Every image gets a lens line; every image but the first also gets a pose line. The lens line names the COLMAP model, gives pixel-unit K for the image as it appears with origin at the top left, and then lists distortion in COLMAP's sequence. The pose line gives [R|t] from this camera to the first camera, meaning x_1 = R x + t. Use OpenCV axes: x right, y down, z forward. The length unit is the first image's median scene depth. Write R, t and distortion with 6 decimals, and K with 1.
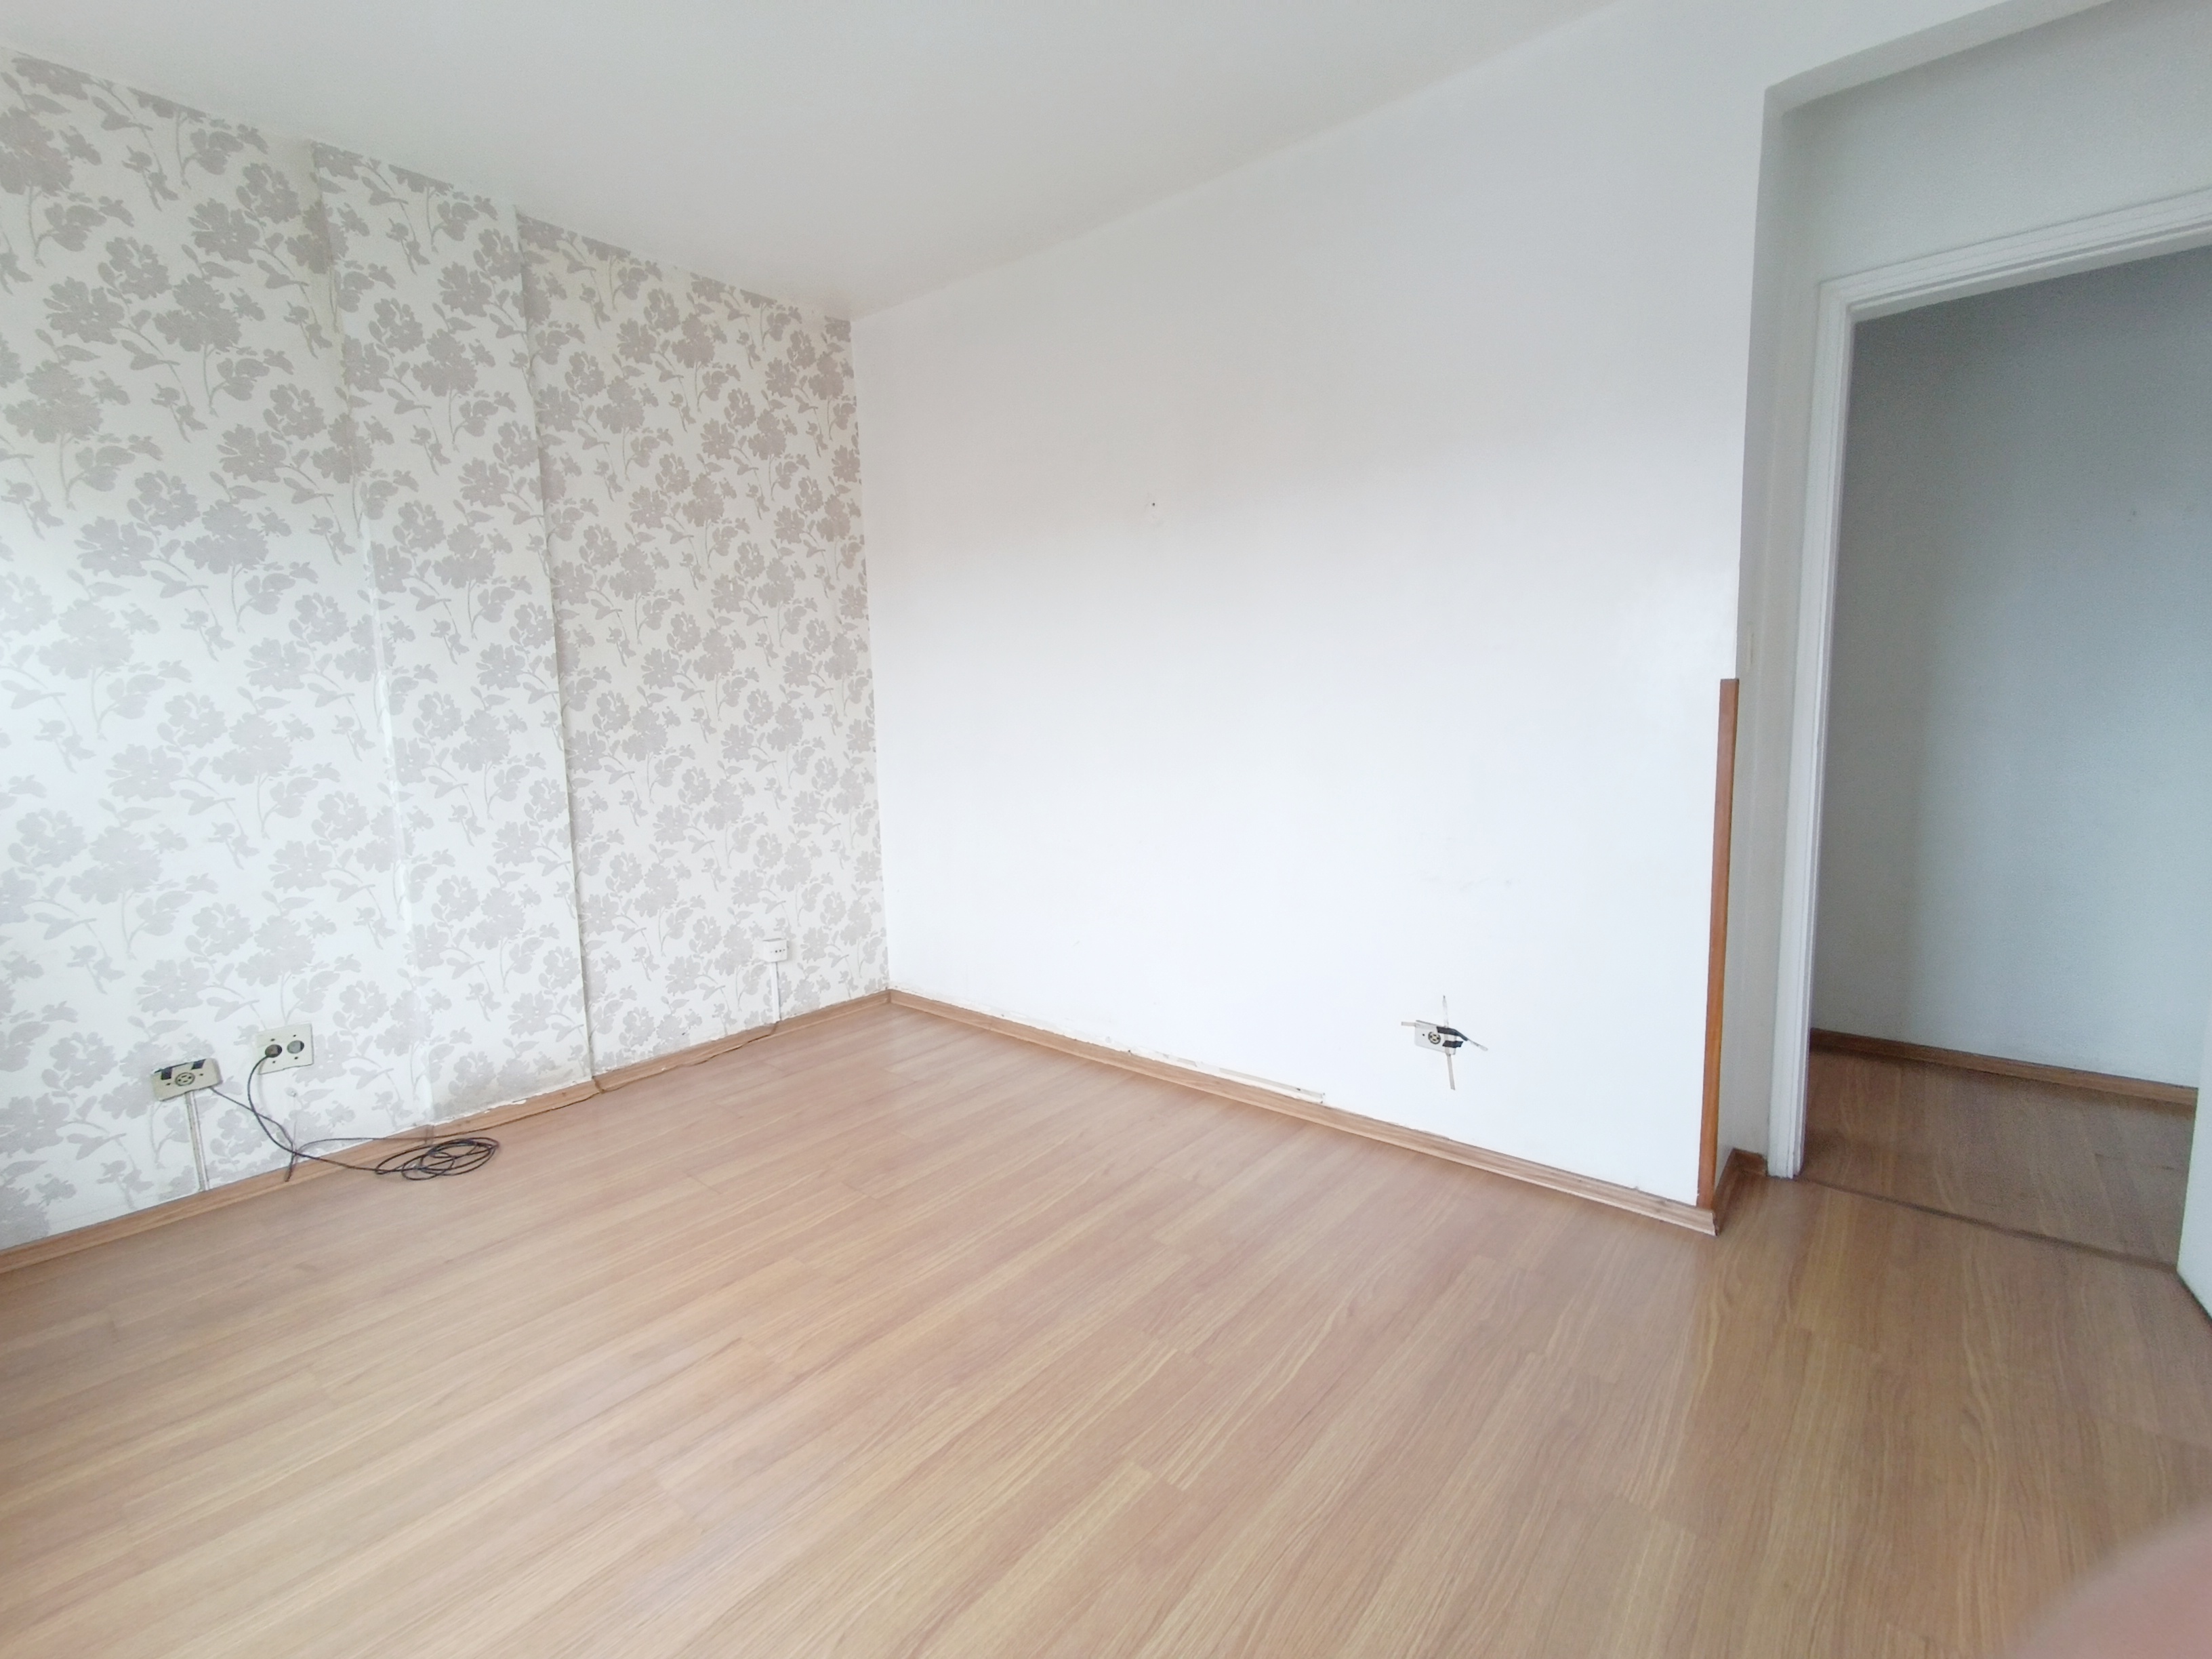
lens RADIAL K [[1007.7, 0, 1121.3], [0, 1007.7, 821.9], [0, 0, 1]] dist [-0.031365, 0.030880]
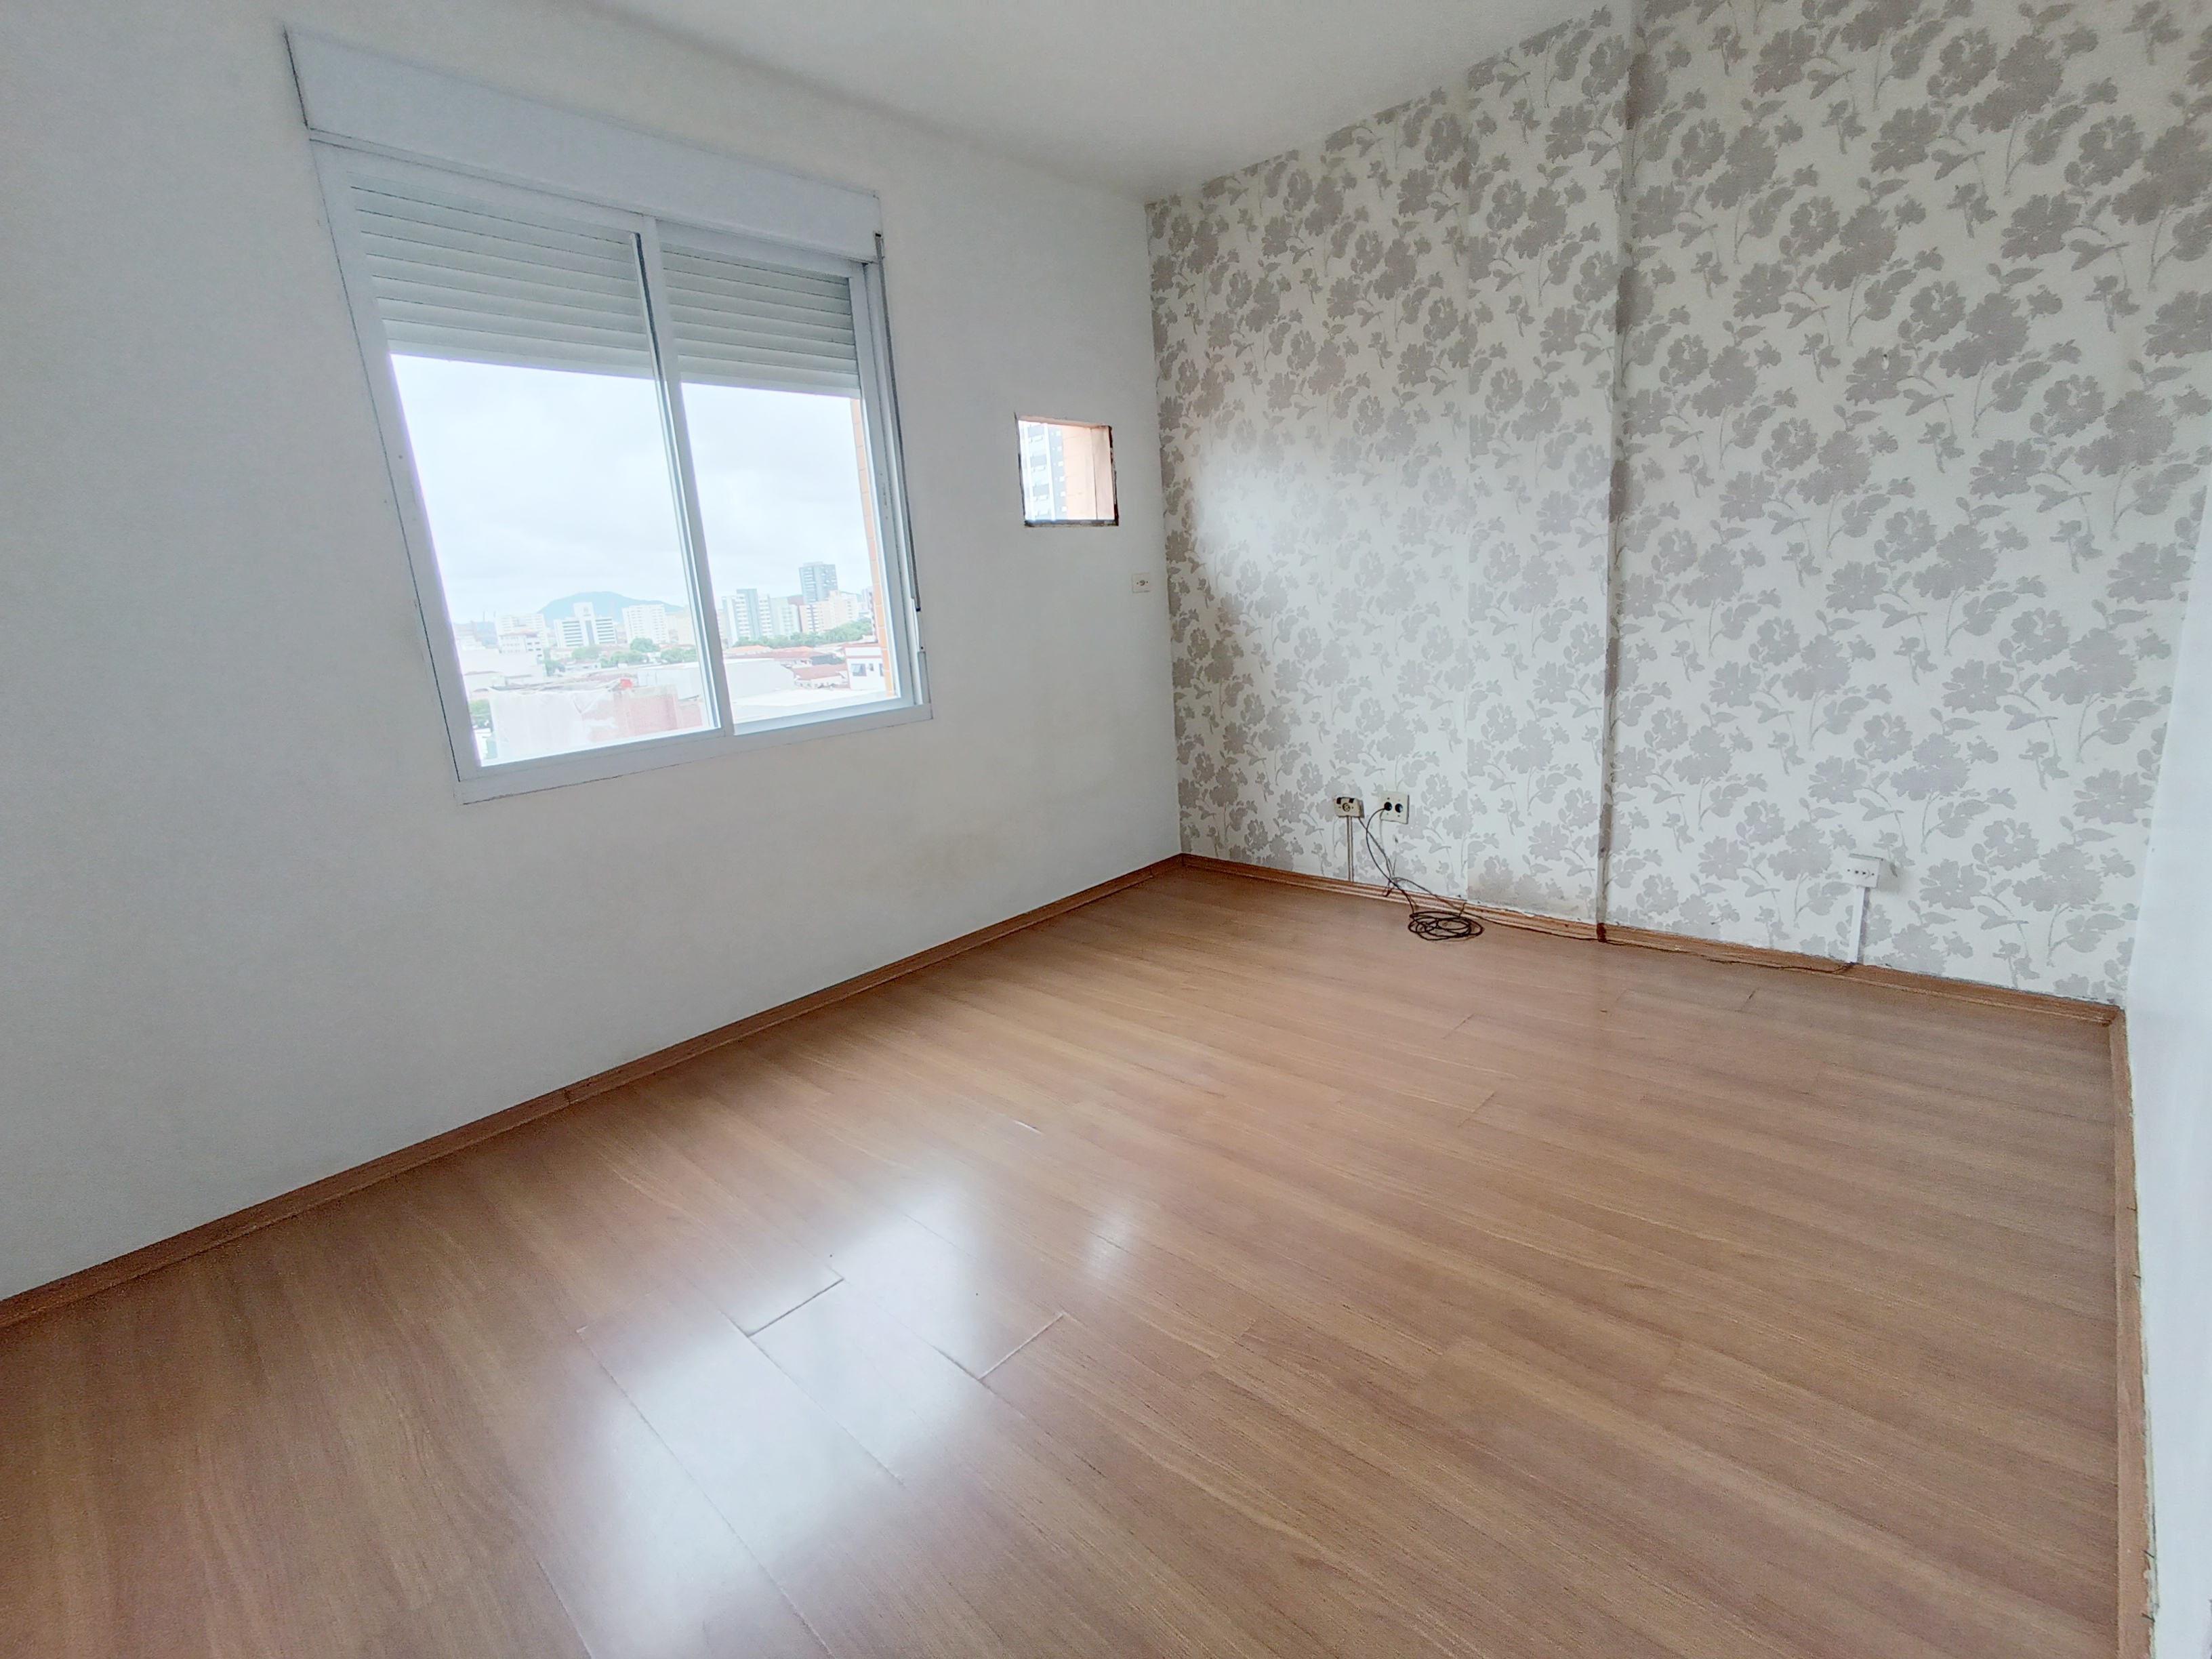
lens RADIAL K [[999.9, 0, 1109.7], [0, 999.9, 831.4], [0, 0, 1]] dist [-0.053714, 0.042369]
pose [[-0.061750, 0.262202, -0.963035, 0.476007], [-0.054197, 0.962572, 0.265551, -0.079585], [0.996619, 0.068591, -0.045228, 0.576075]]
